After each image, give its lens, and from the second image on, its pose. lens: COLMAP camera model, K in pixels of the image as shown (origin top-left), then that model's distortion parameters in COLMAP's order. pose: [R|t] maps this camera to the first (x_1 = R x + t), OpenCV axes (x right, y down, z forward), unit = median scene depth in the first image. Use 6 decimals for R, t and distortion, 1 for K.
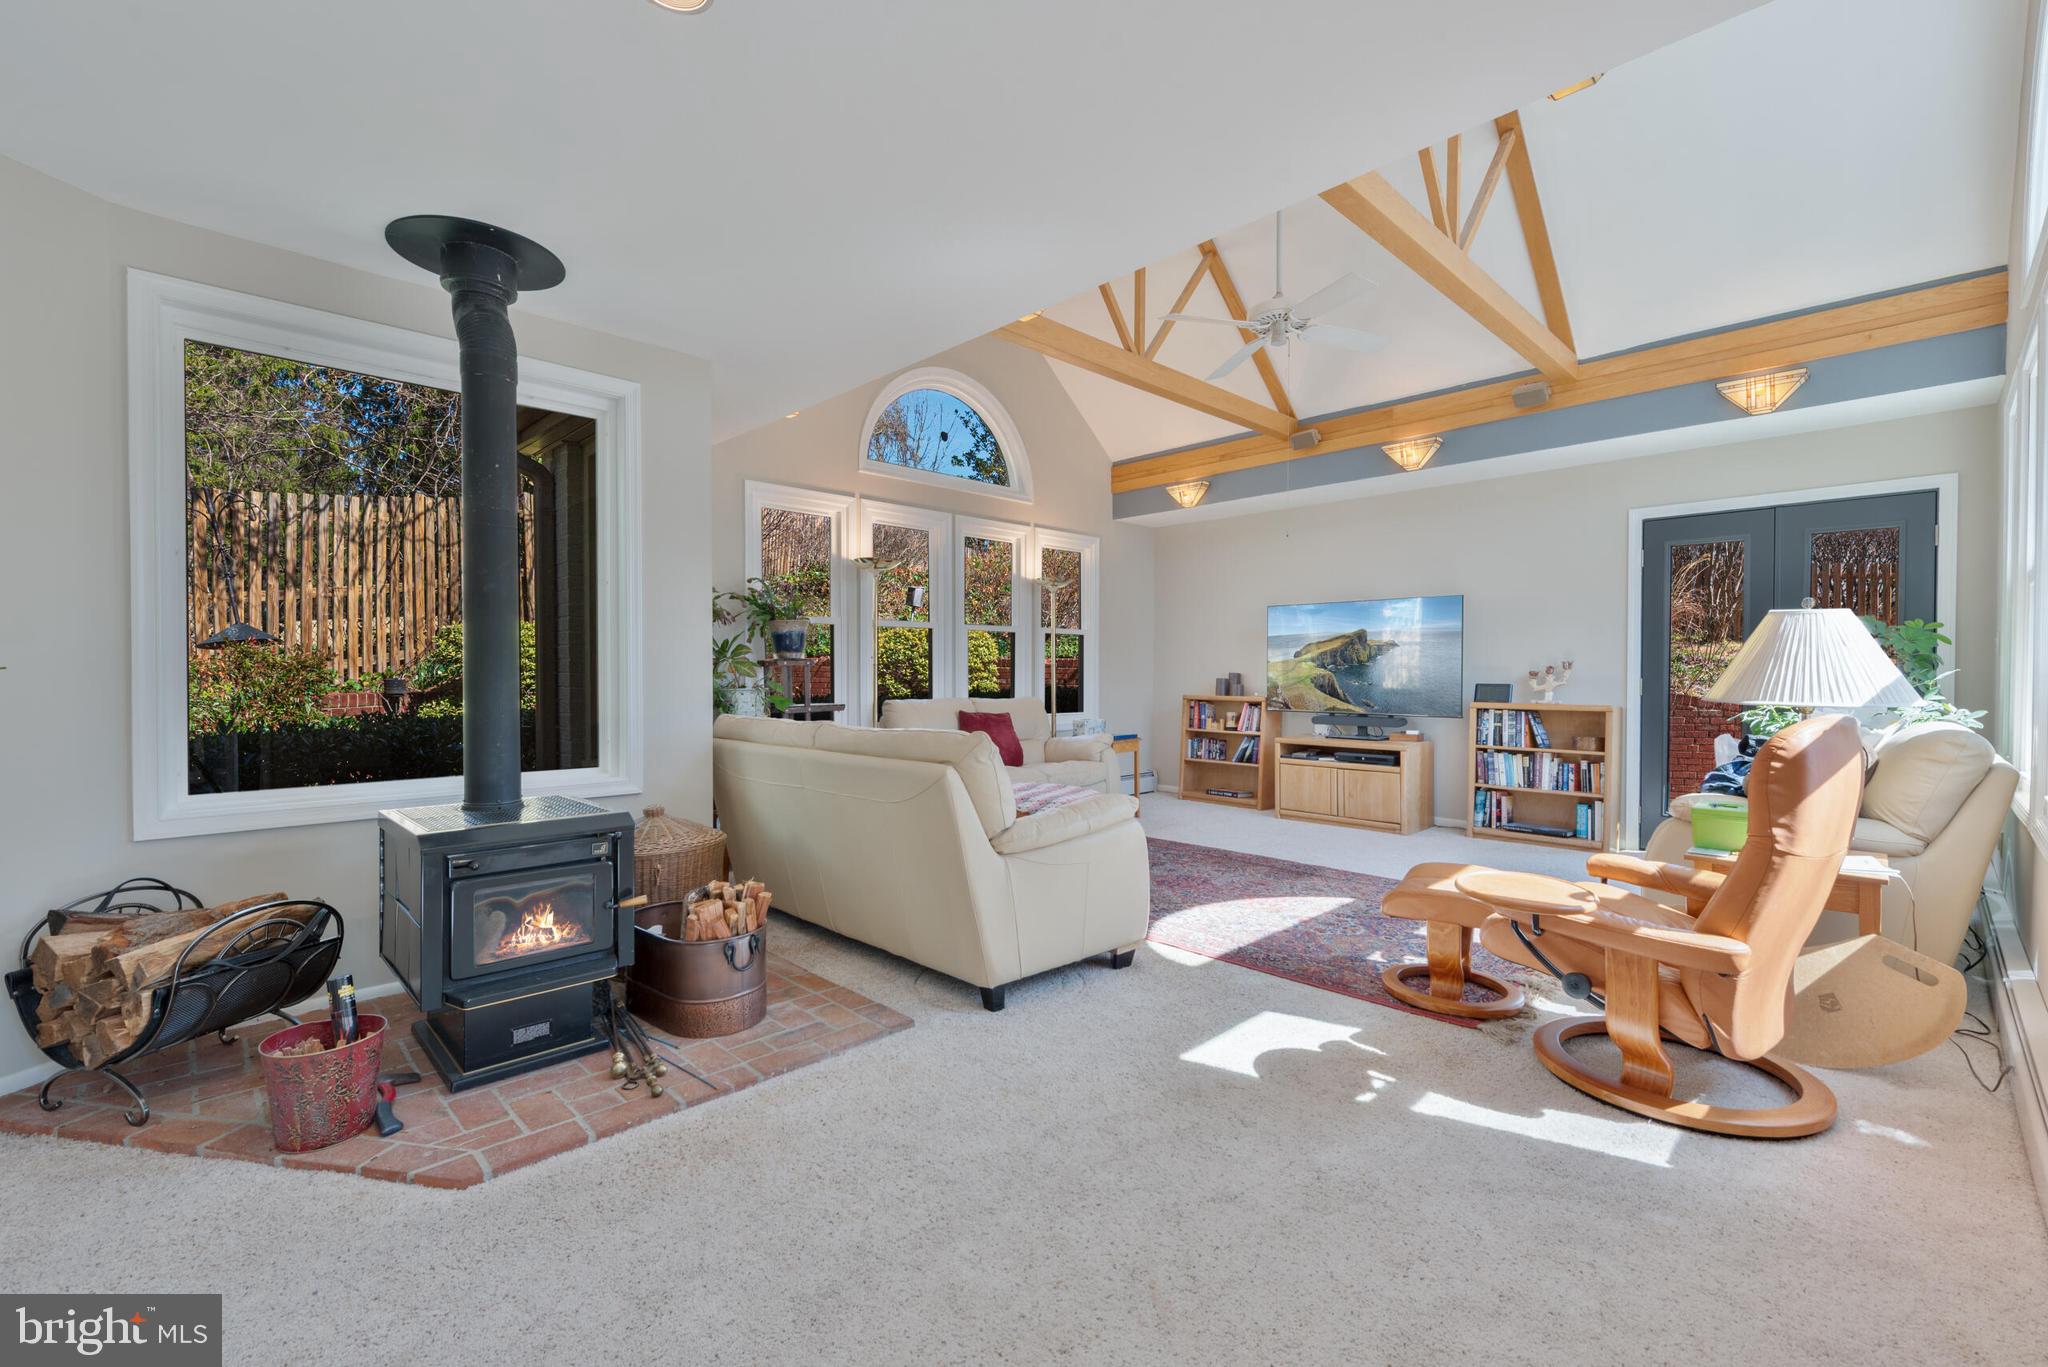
lens RADIAL K [[863.4, 0, 1012.3], [0, 863.4, 686.9], [0, 0, 1]] dist [0.011544, -0.005998]
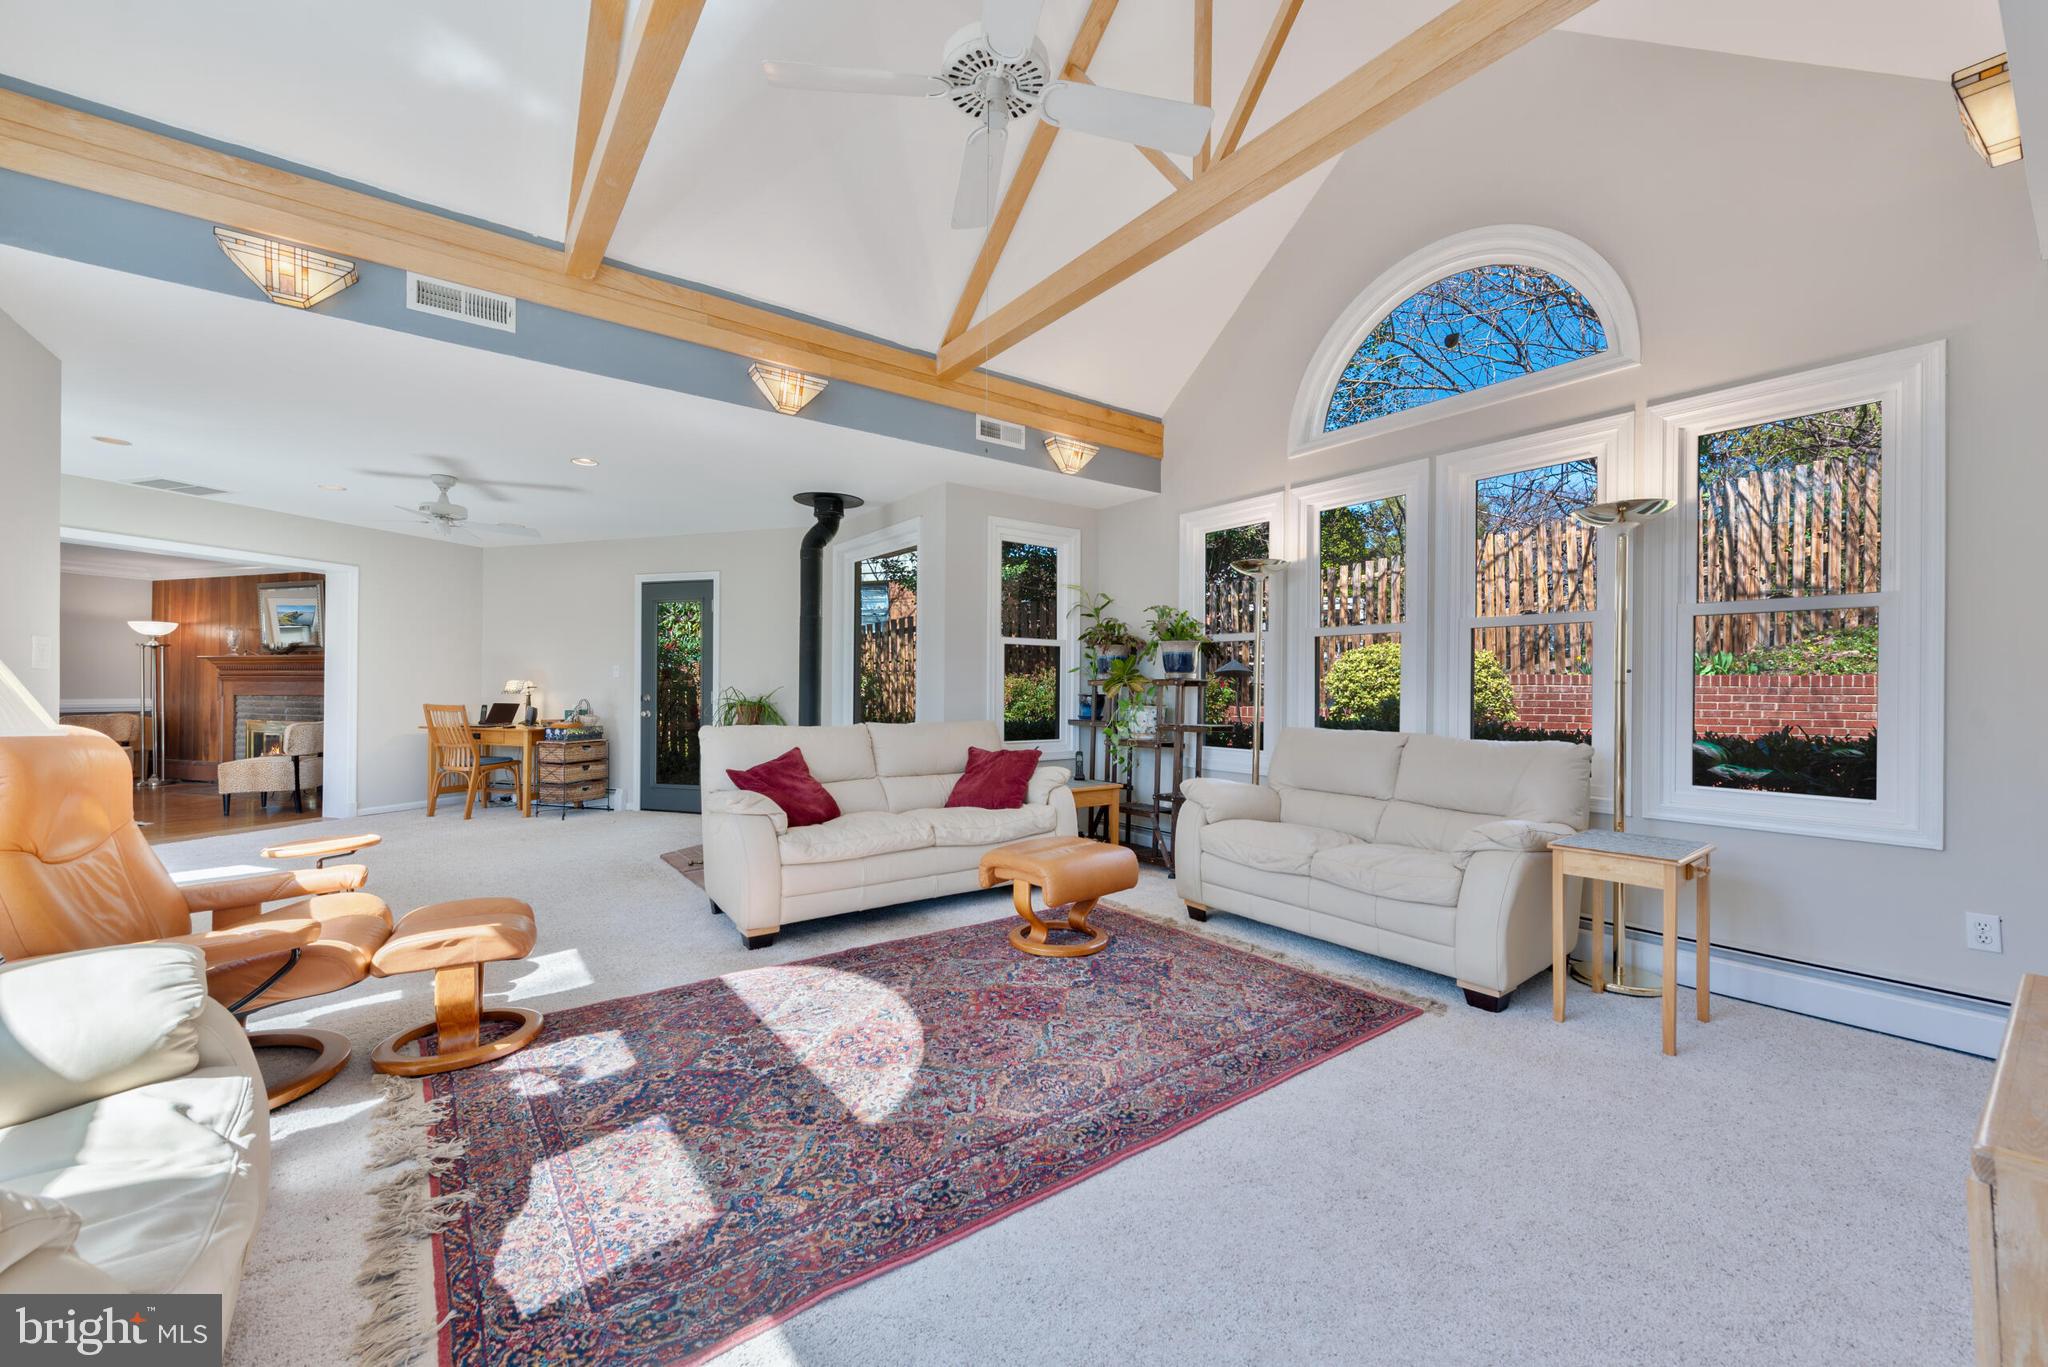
lens RADIAL K [[795.6, 0, 1019.7], [0, 795.6, 686.6], [0, 0, 1]] dist [0.014145, -0.005493]
pose [[-0.129823, -0.004320, -0.991528, 0.637416], [-0.024776, 0.999692, -0.001112, -0.015992], [0.991228, 0.024421, -0.129890, 0.839154]]
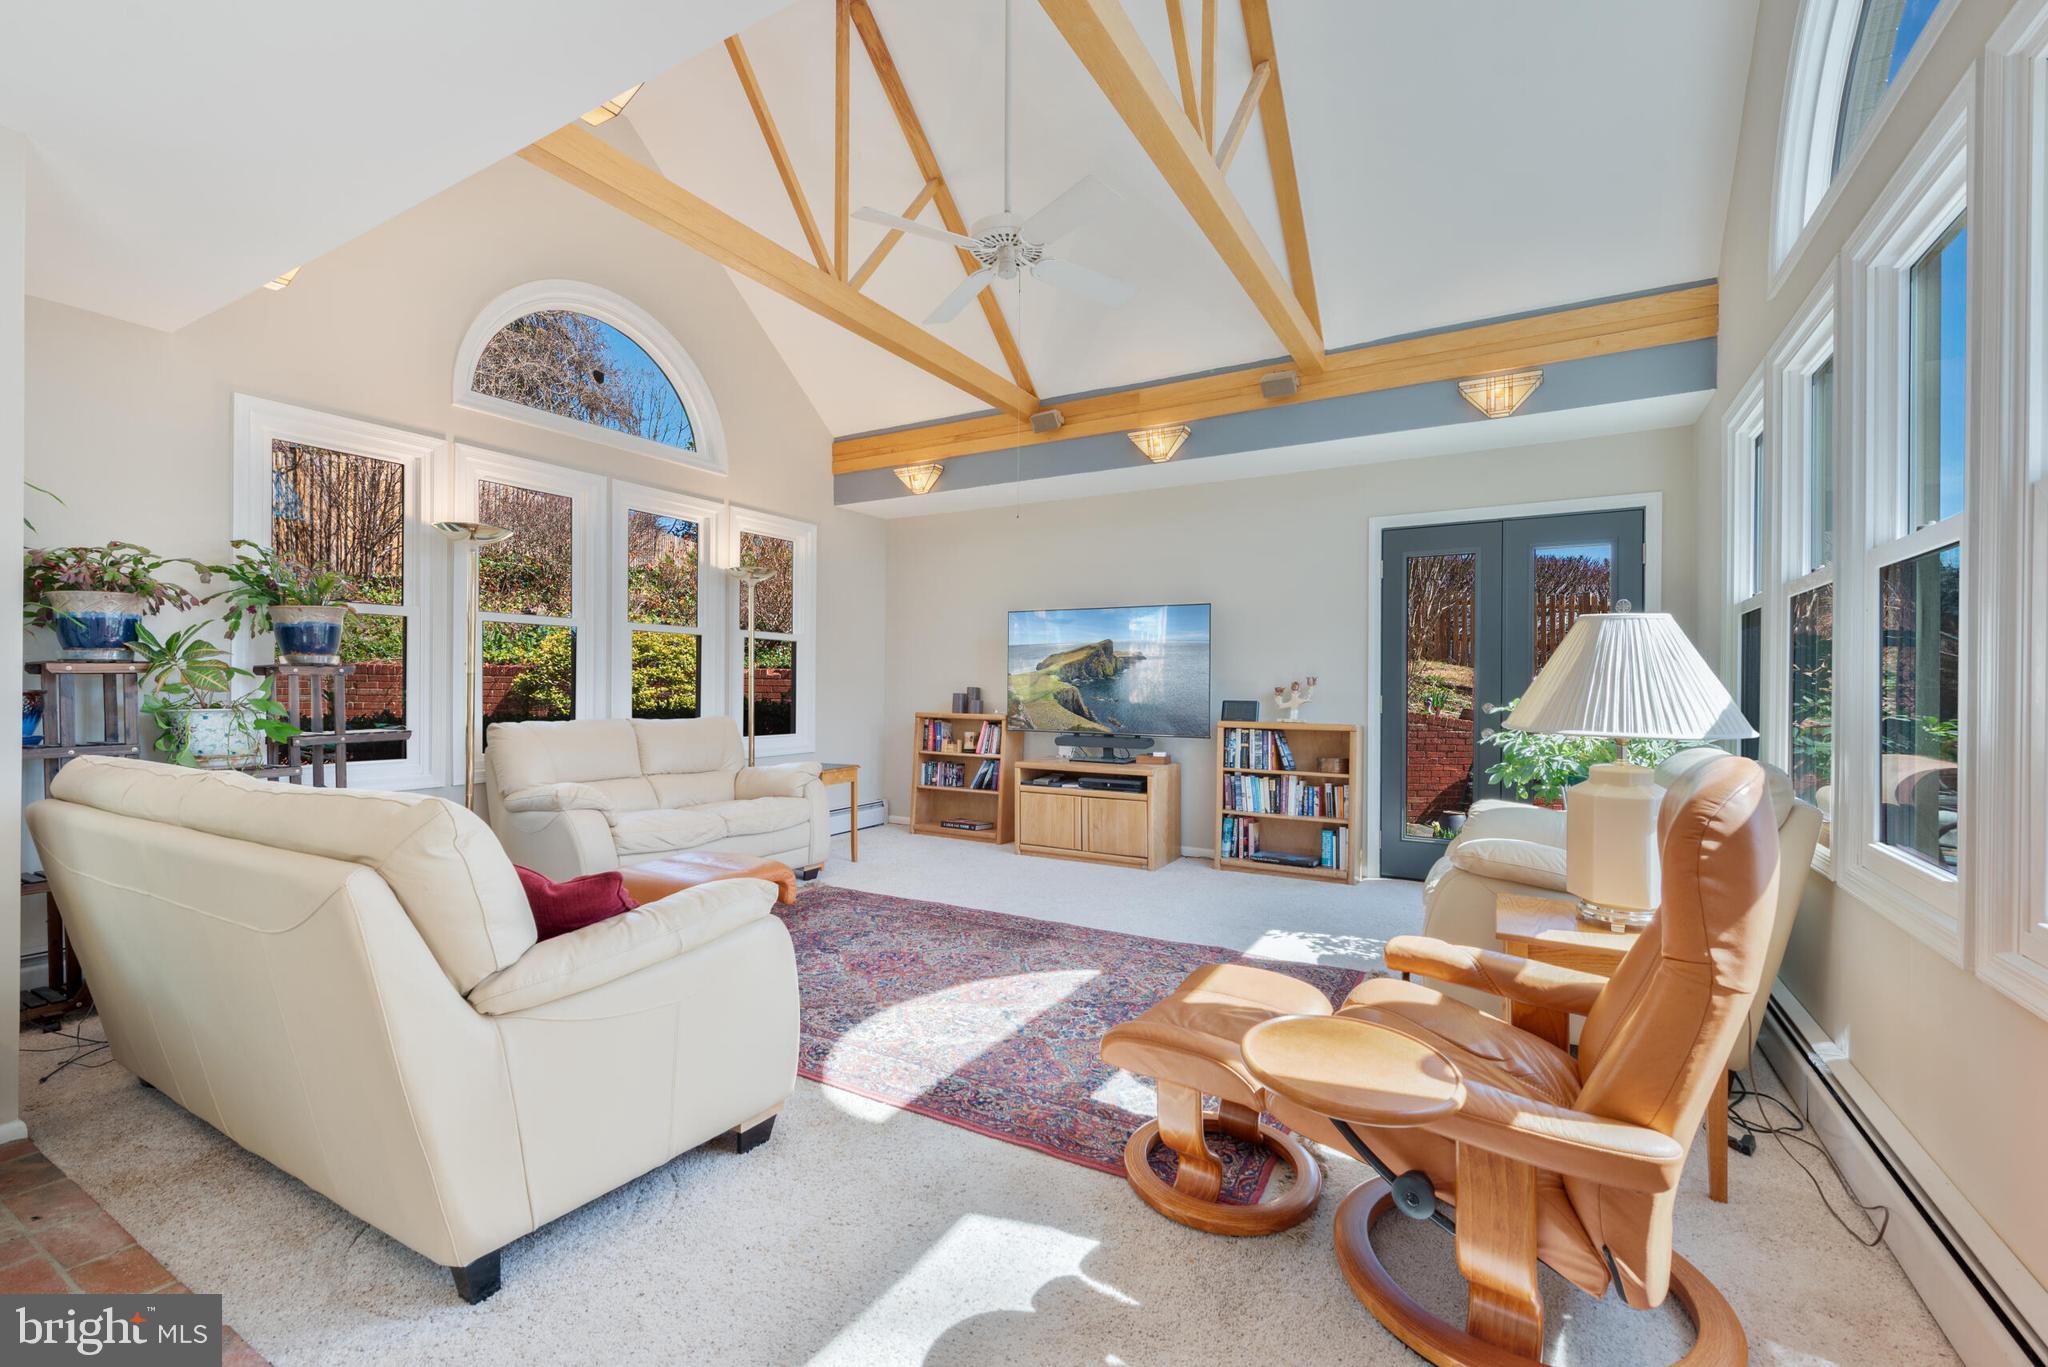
lens RADIAL K [[863.4, 0, 1017.0], [0, 863.4, 685.7], [0, 0, 1]] dist [0.011544, -0.005998]
pose [[0.962567, 0.005580, 0.270988, 0.078767], [-0.001385, 0.999876, -0.015669, -0.004884], [-0.271042, 0.014707, 0.962455, 0.181669]]
